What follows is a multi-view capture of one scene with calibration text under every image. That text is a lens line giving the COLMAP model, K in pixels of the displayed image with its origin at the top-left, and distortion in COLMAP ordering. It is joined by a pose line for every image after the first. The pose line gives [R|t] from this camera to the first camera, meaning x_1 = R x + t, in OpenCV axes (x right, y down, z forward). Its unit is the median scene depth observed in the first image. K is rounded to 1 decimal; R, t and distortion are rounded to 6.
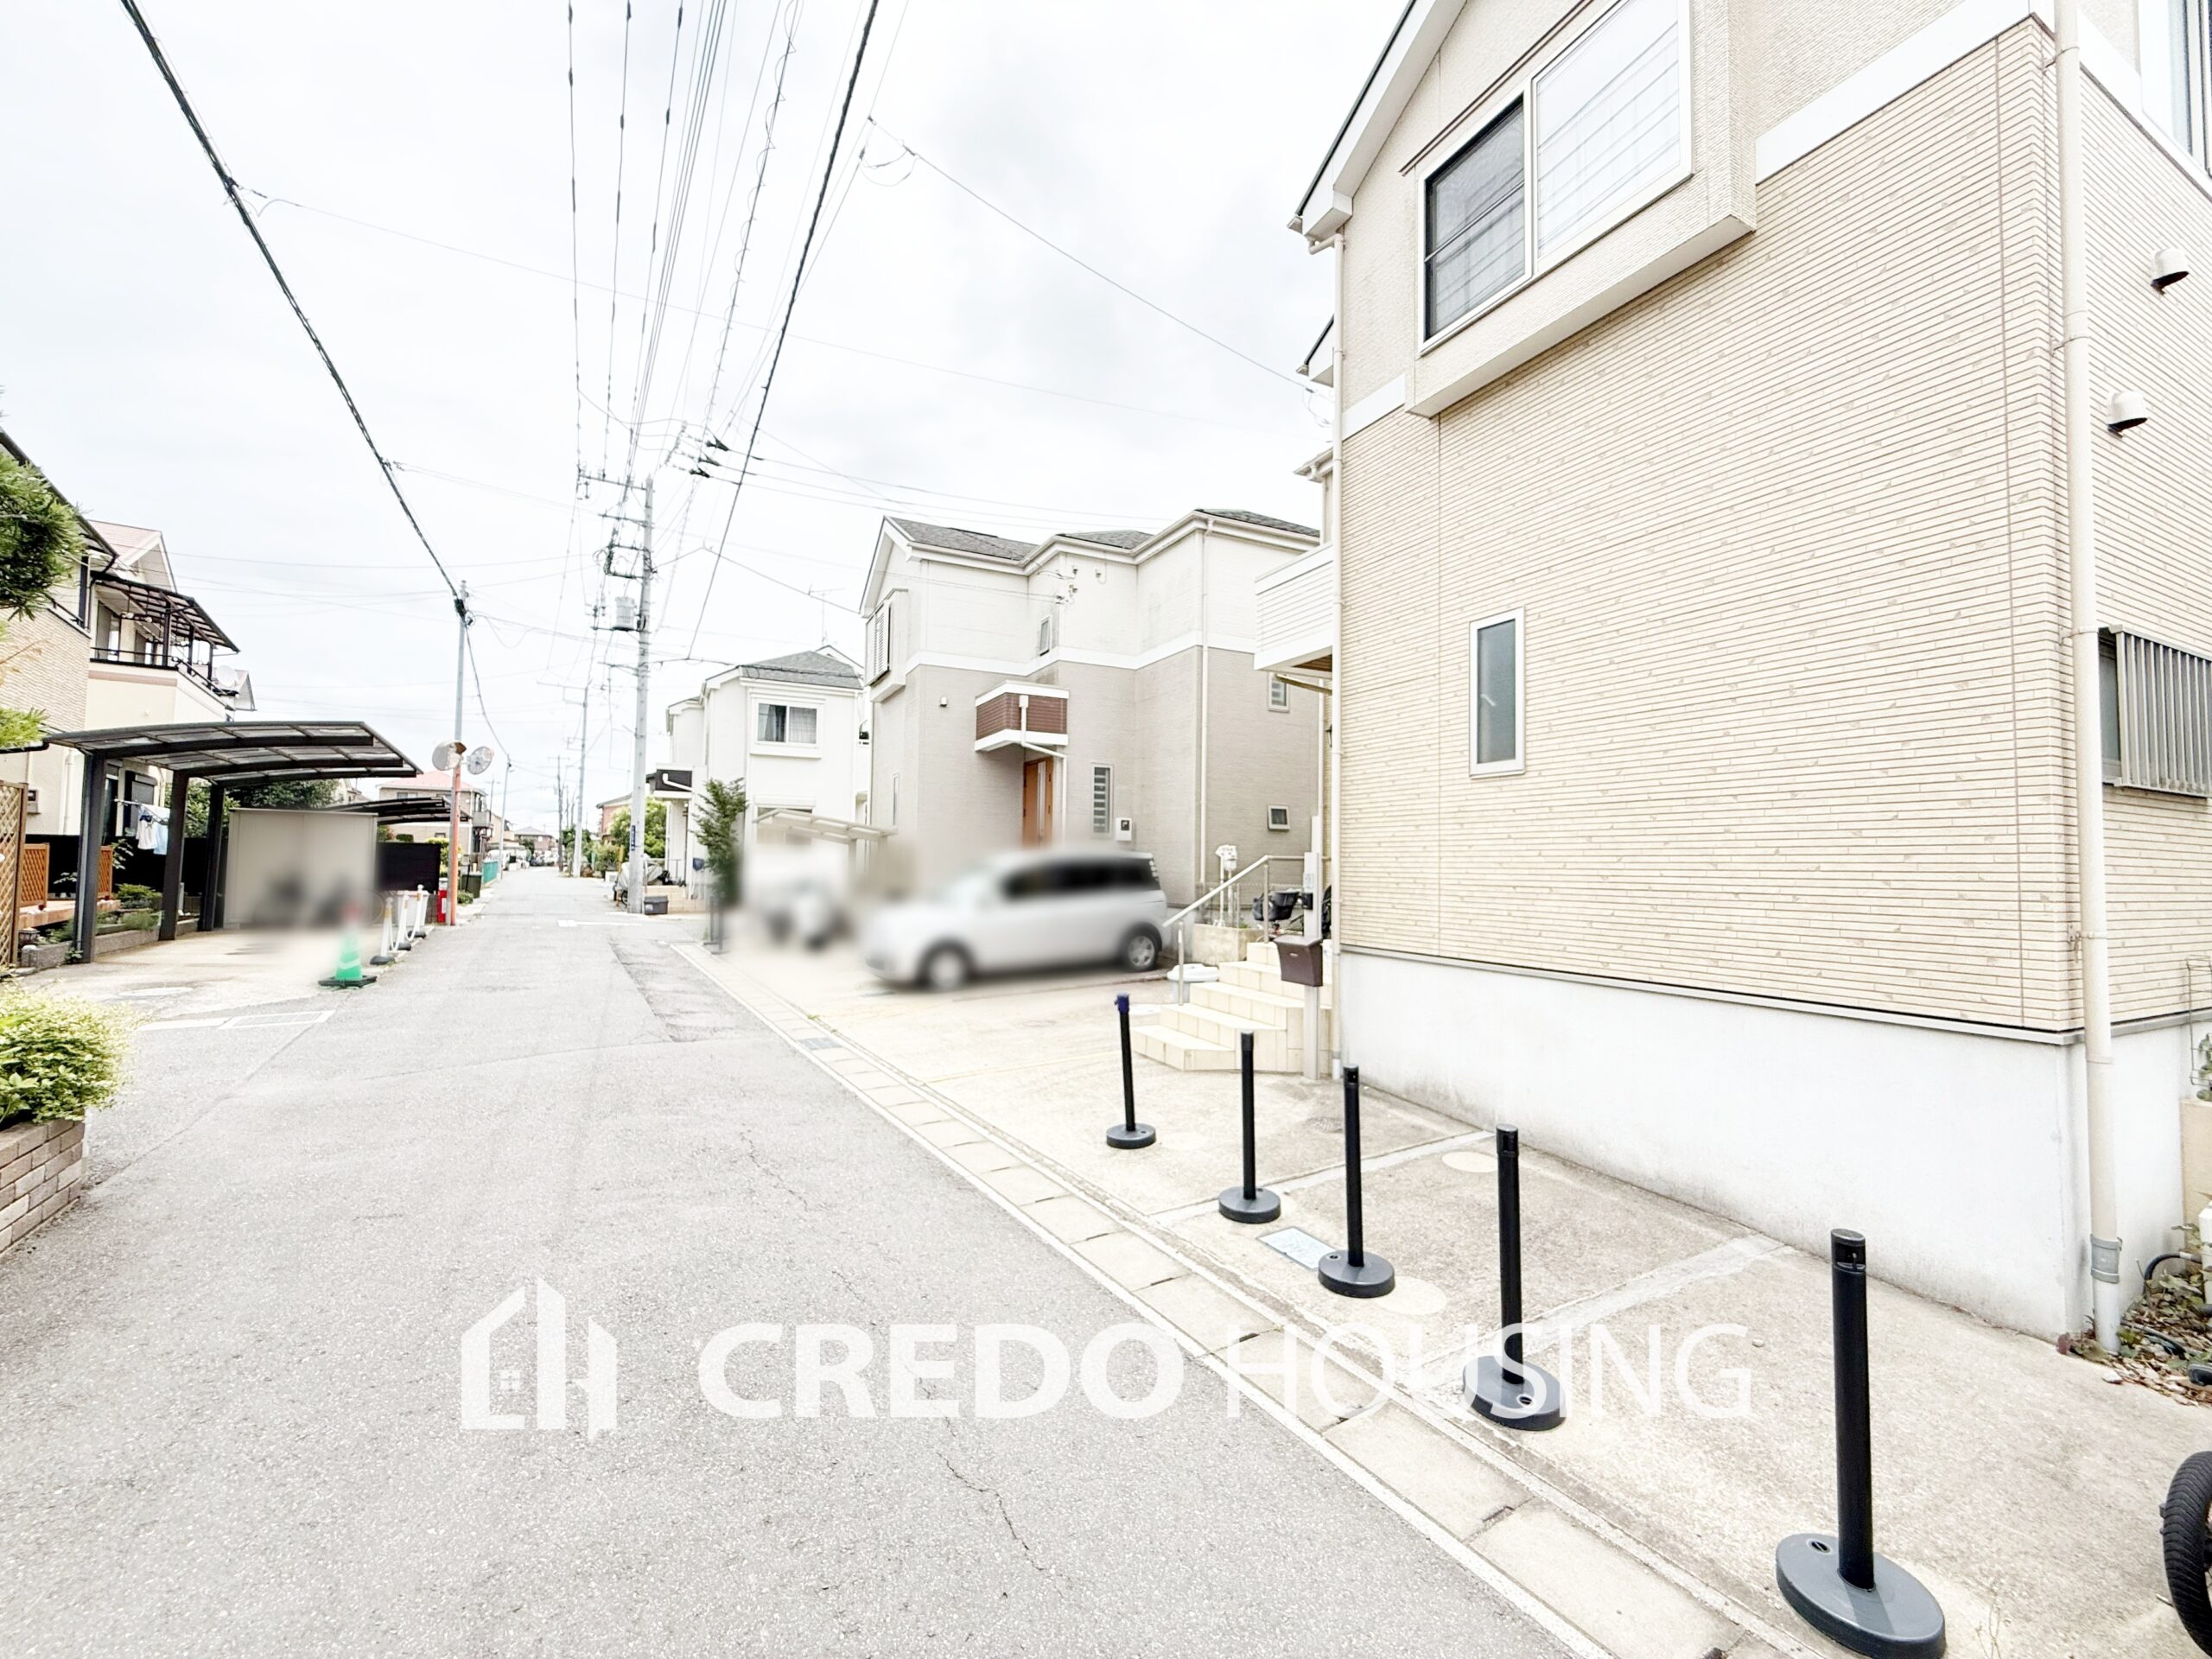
lens RADIAL K [[884.1, 0, 1102.9], [0, 884.1, 828.6], [0, 0, 1]] dist [-0.000543, 0.000215]
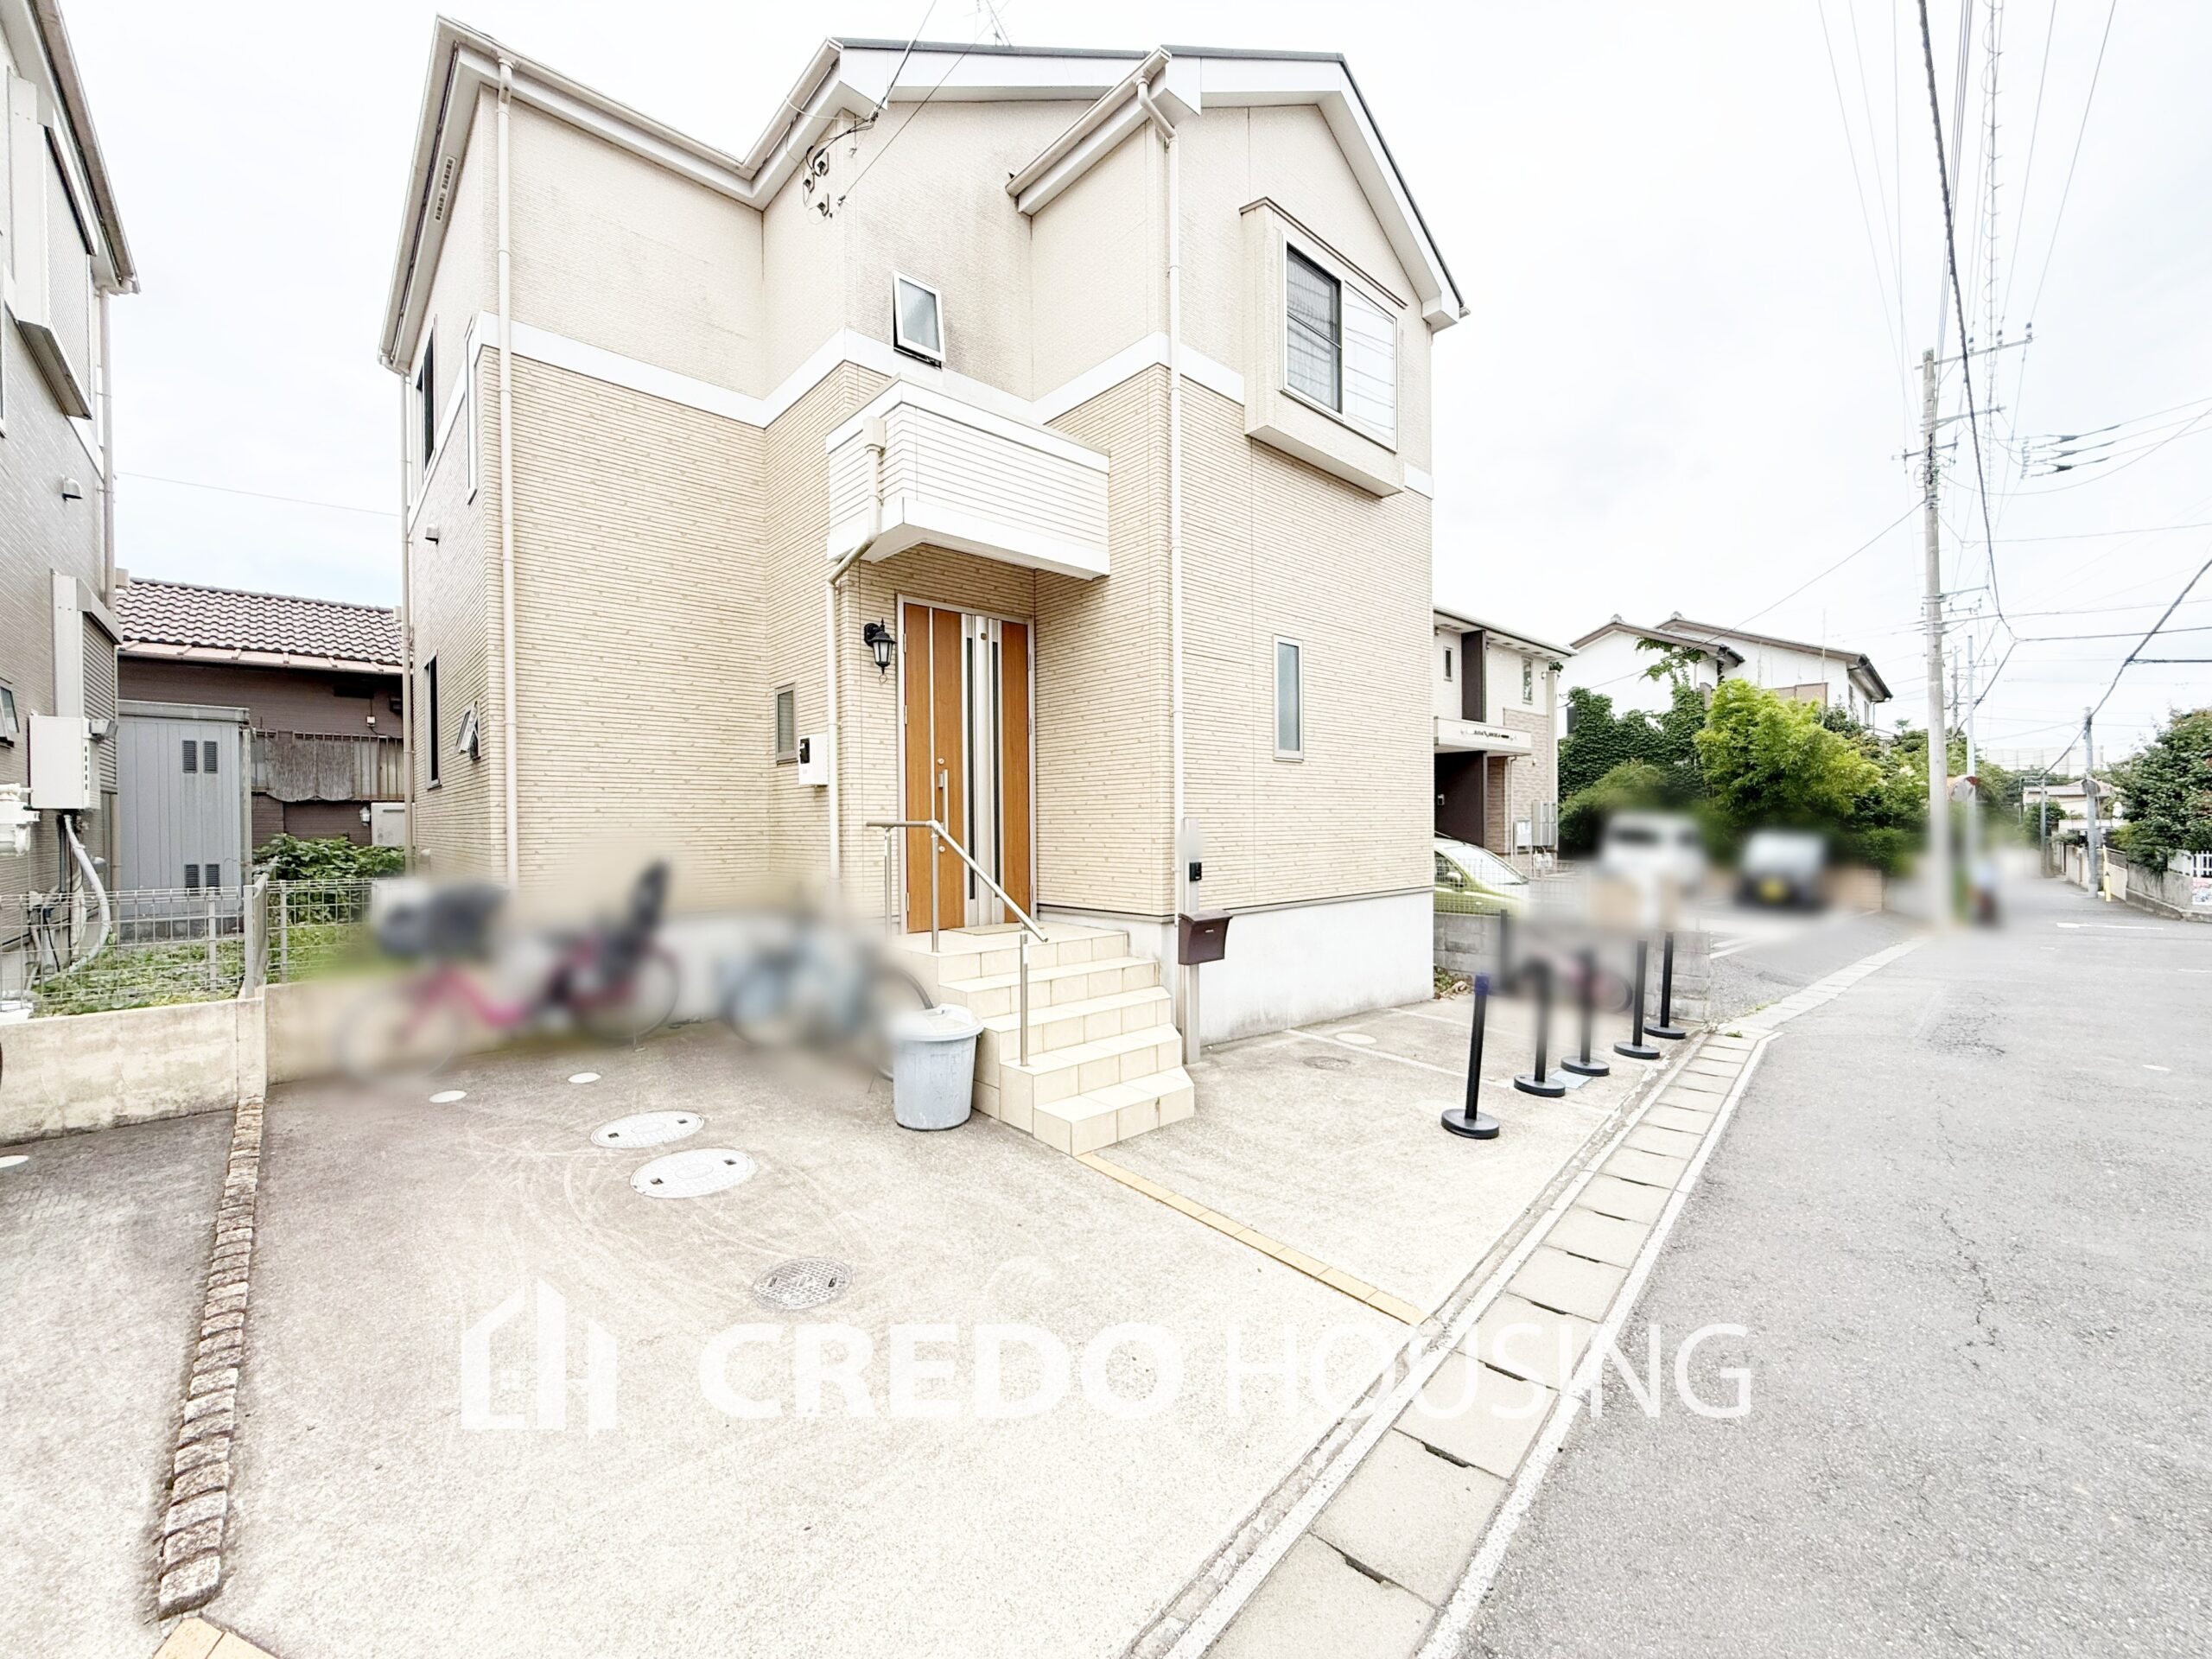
lens RADIAL K [[884.1, 0, 1103.4], [0, 884.1, 831.3], [0, 0, 1]] dist [-0.000543, 0.000215]
pose [[-0.279294, -0.021515, 0.959965, -0.740539], [-0.038274, 0.999204, 0.011259, 0.040637], [-0.959443, -0.033597, -0.279895, 1.618057]]
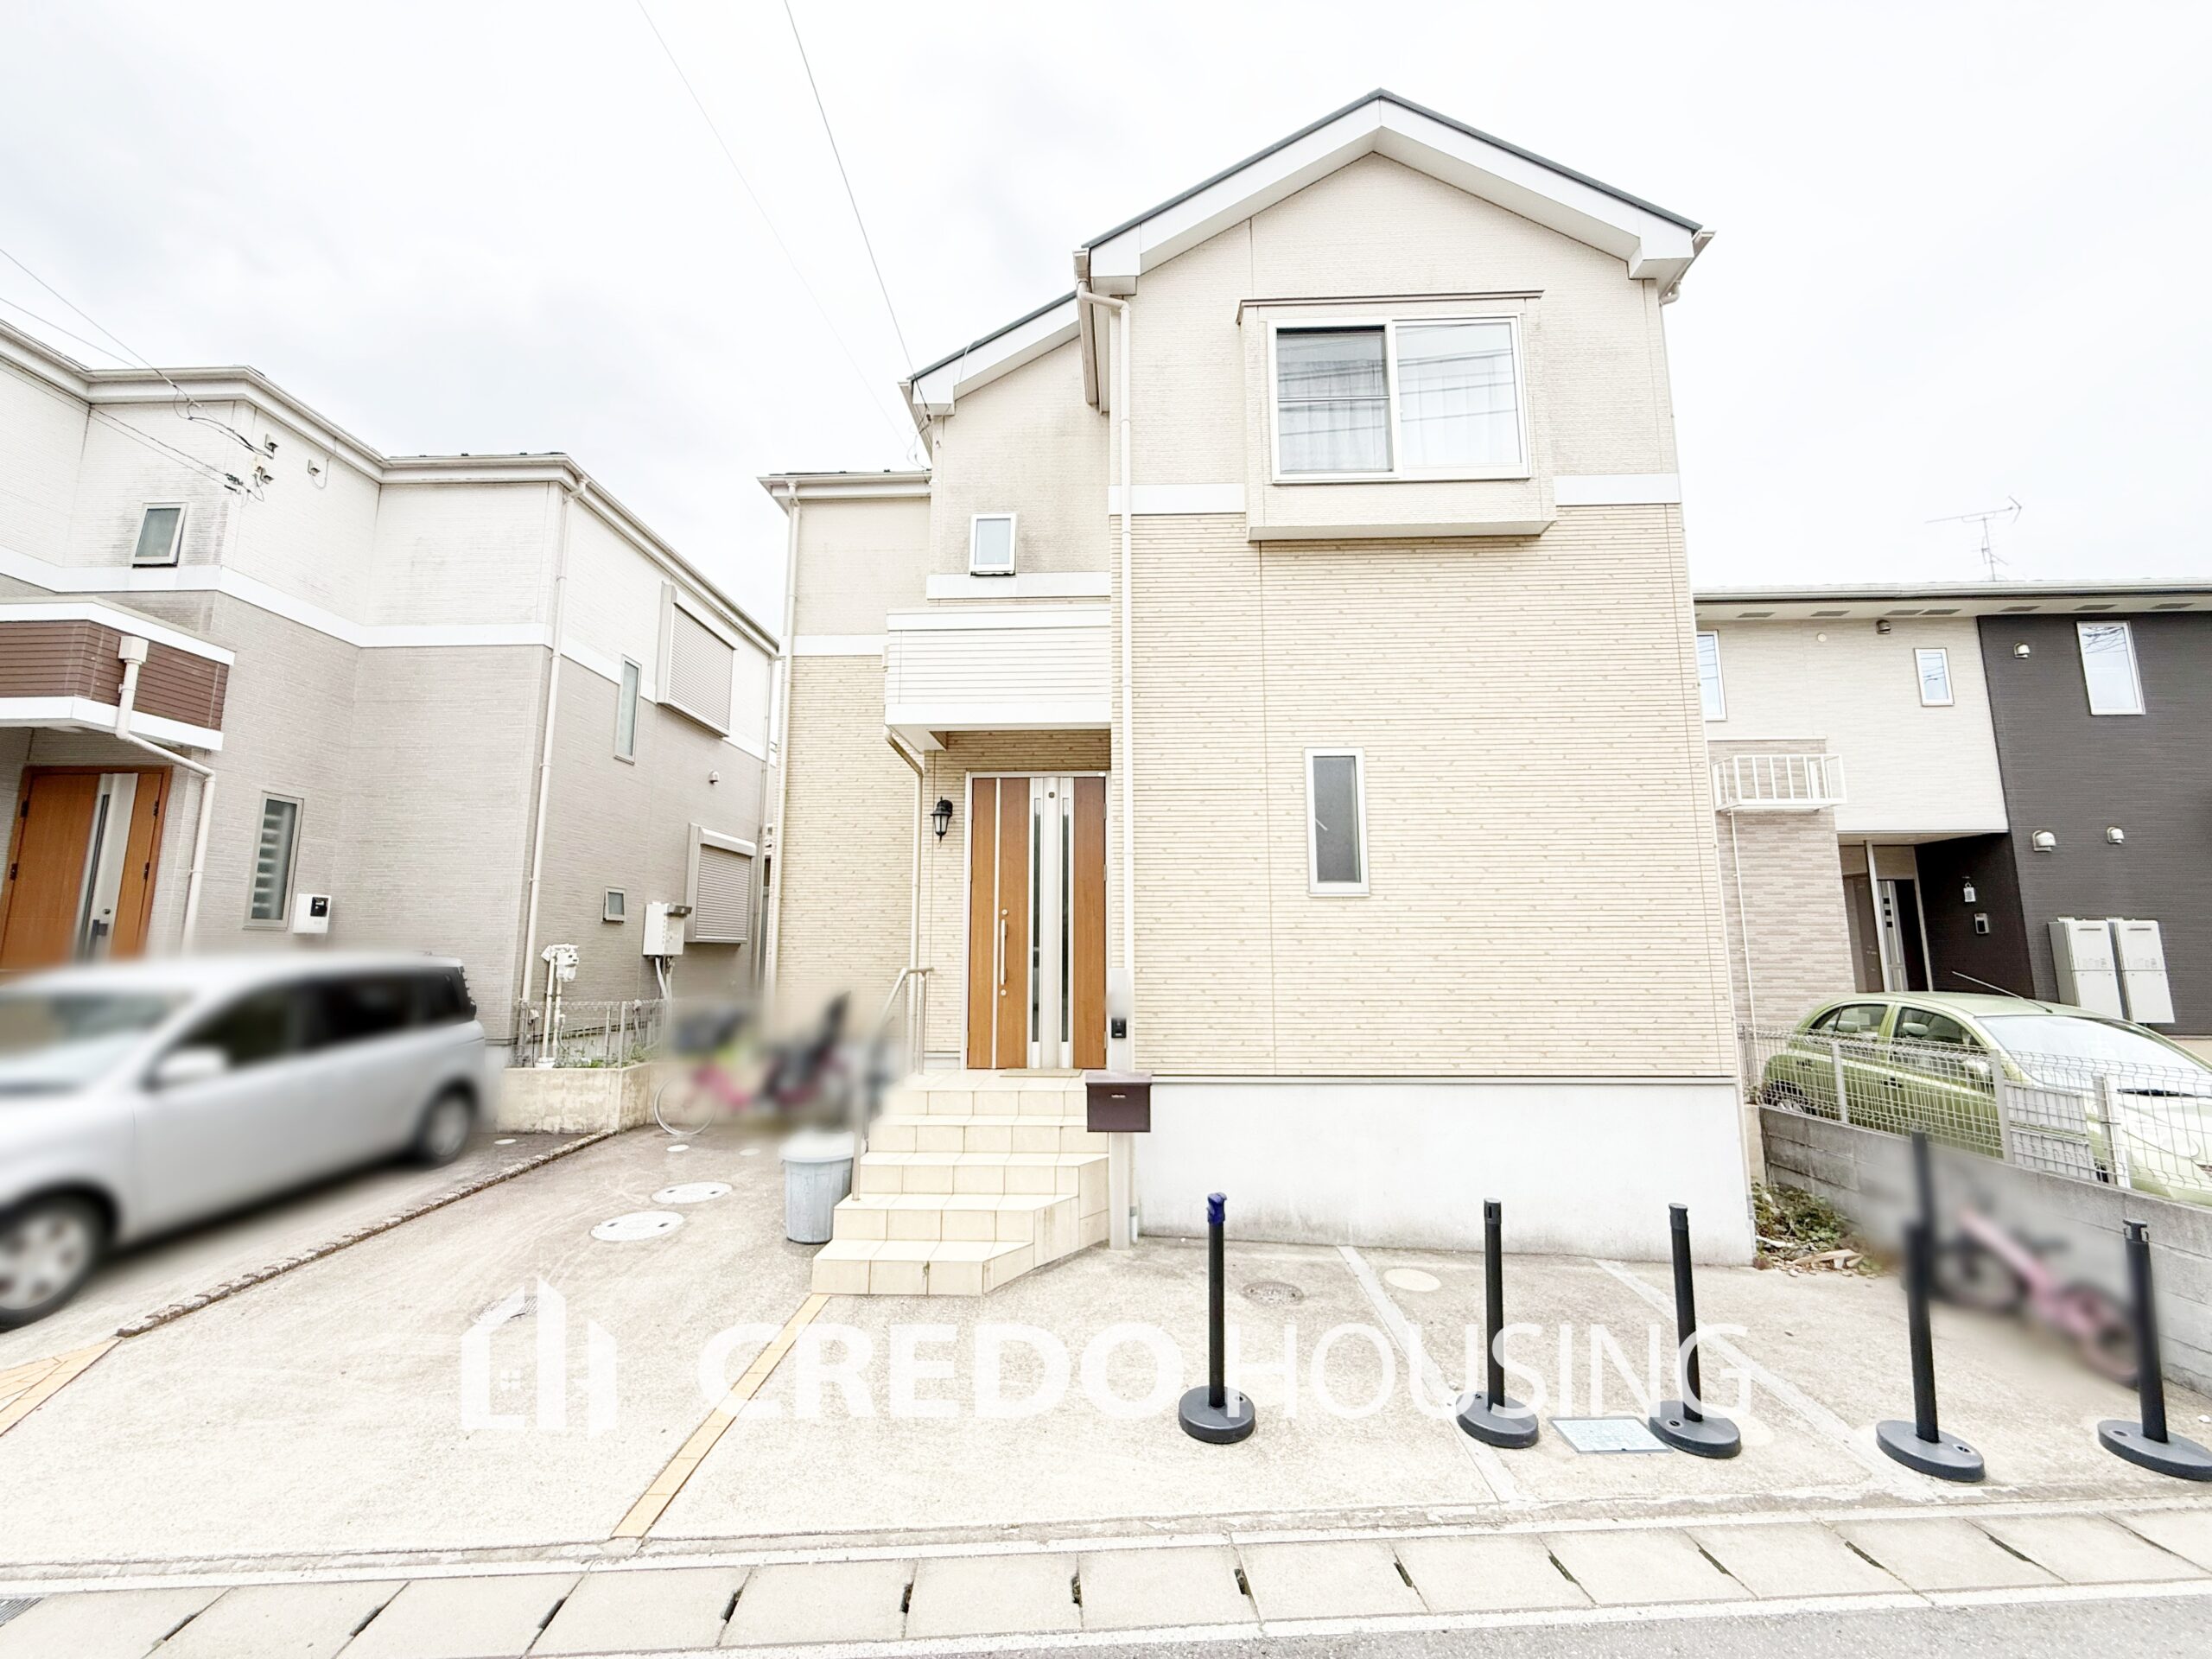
lens RADIAL K [[884.1, 0, 1103.7], [0, 884.1, 830.0], [0, 0, 1]] dist [-0.000543, 0.000215]
pose [[0.477322, 0.109685, 0.871856, -0.626629], [-0.028836, 0.993600, -0.109214, -0.014168], [-0.878255, 0.026989, 0.477430, 0.731889]]
